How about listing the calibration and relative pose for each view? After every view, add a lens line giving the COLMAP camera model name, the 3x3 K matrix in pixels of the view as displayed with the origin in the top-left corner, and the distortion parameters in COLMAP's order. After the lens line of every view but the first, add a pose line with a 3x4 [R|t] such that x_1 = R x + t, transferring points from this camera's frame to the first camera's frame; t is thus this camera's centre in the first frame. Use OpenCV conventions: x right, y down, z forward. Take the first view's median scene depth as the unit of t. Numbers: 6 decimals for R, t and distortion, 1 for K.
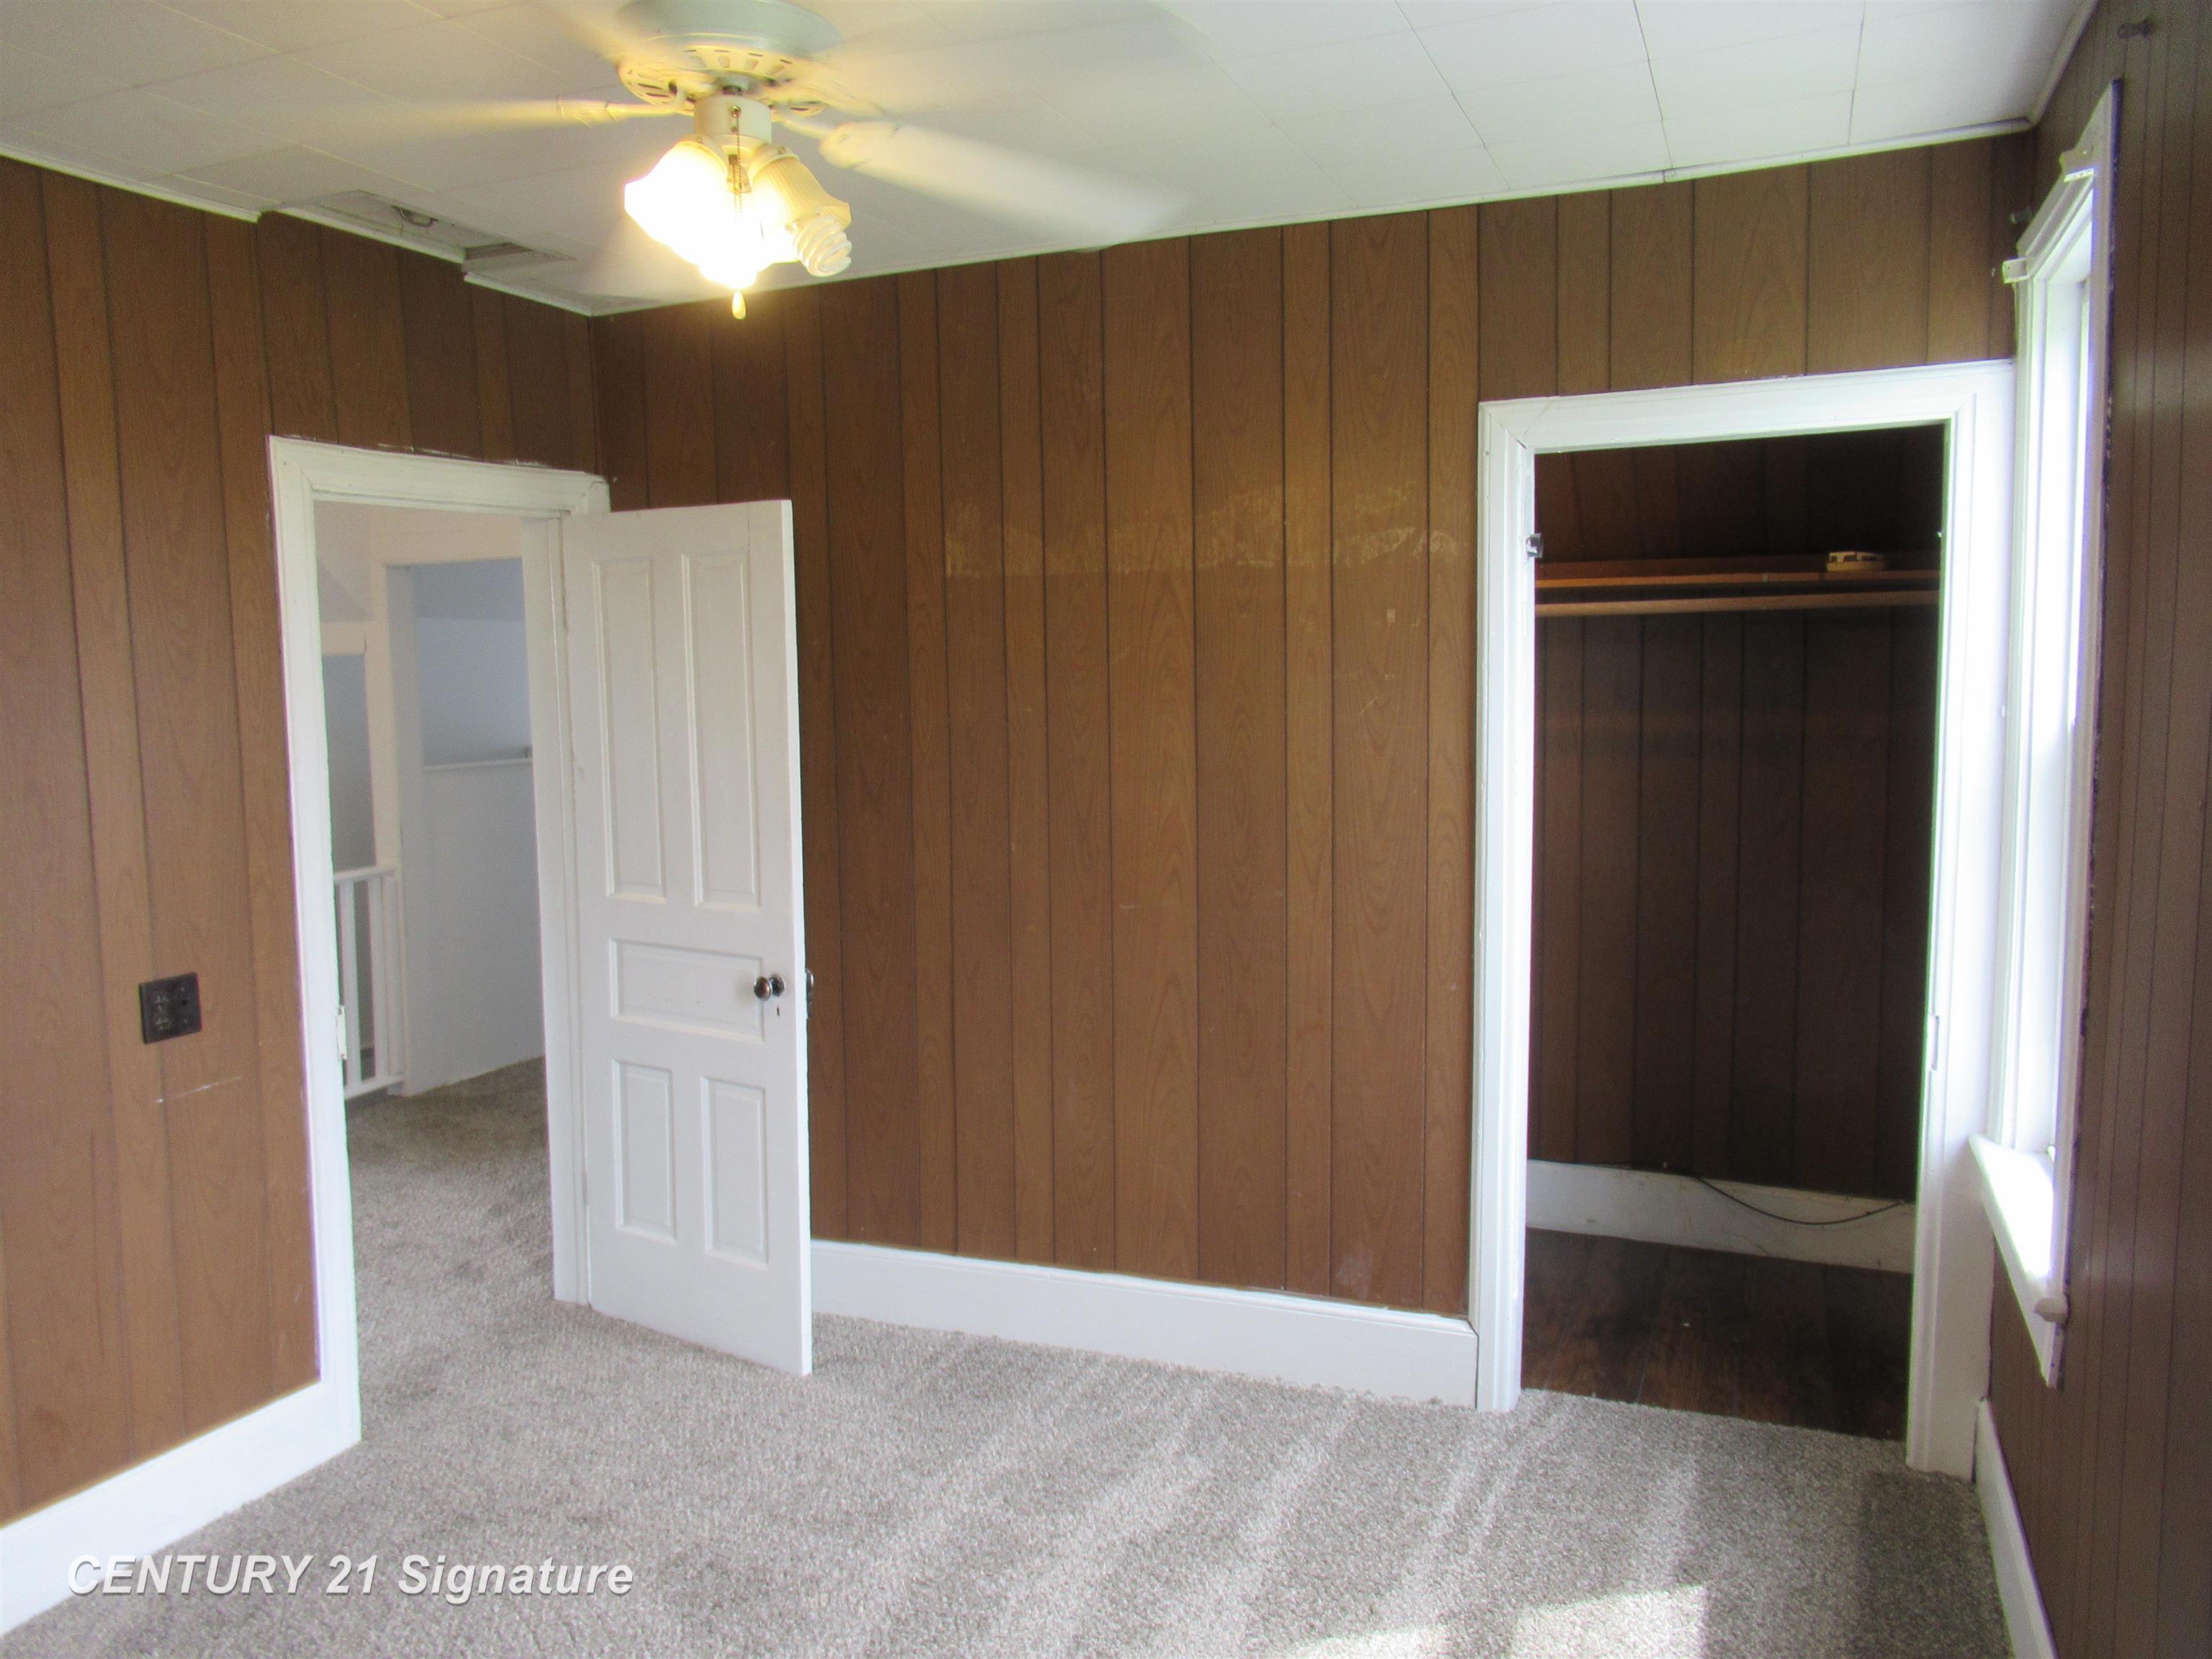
lens RADIAL K [[1642.3, 0, 1106.0], [0, 1642.3, 829.5], [0, 0, 1]] dist [-0.000969, -0.001552]
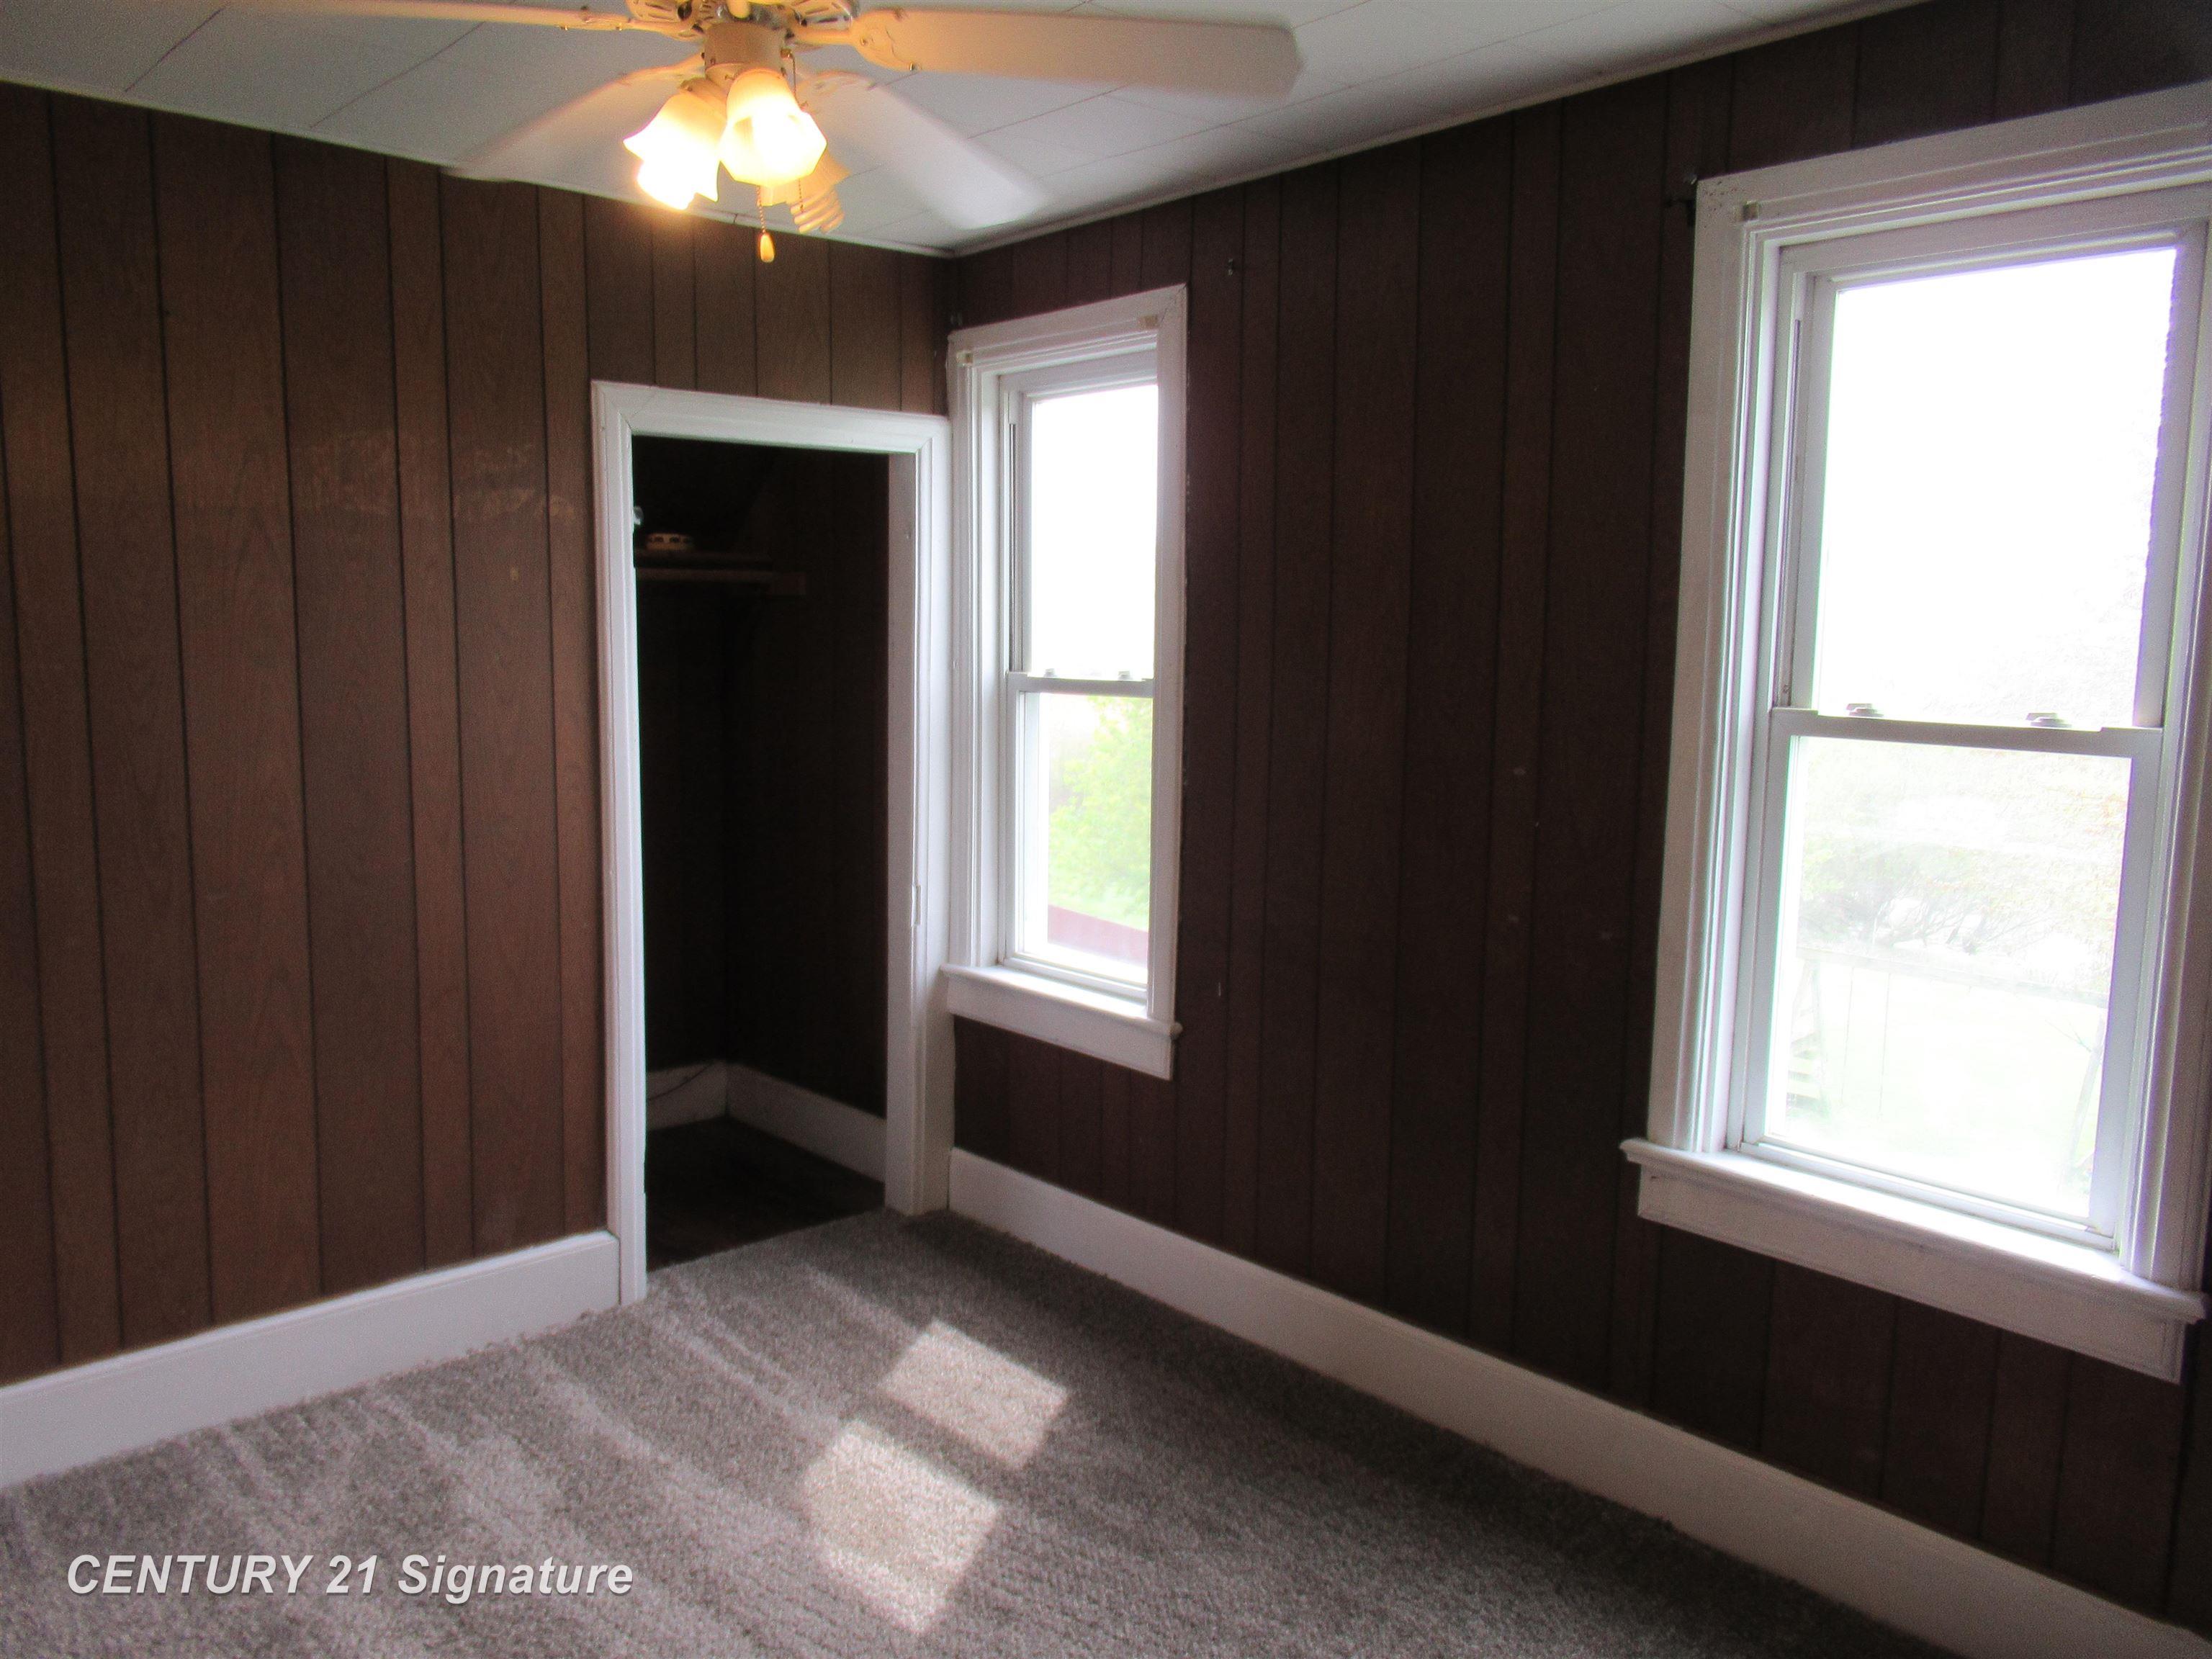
lens RADIAL K [[1642.3, 0, 1106.0], [0, 1642.3, 829.5], [0, 0, 1]] dist [-0.000969, -0.001552]
pose [[0.436752, -0.091786, 0.894887, -0.591961], [0.071021, 0.995194, 0.067412, -0.013966], [-0.896774, 0.034114, 0.441172, 0.220532]]
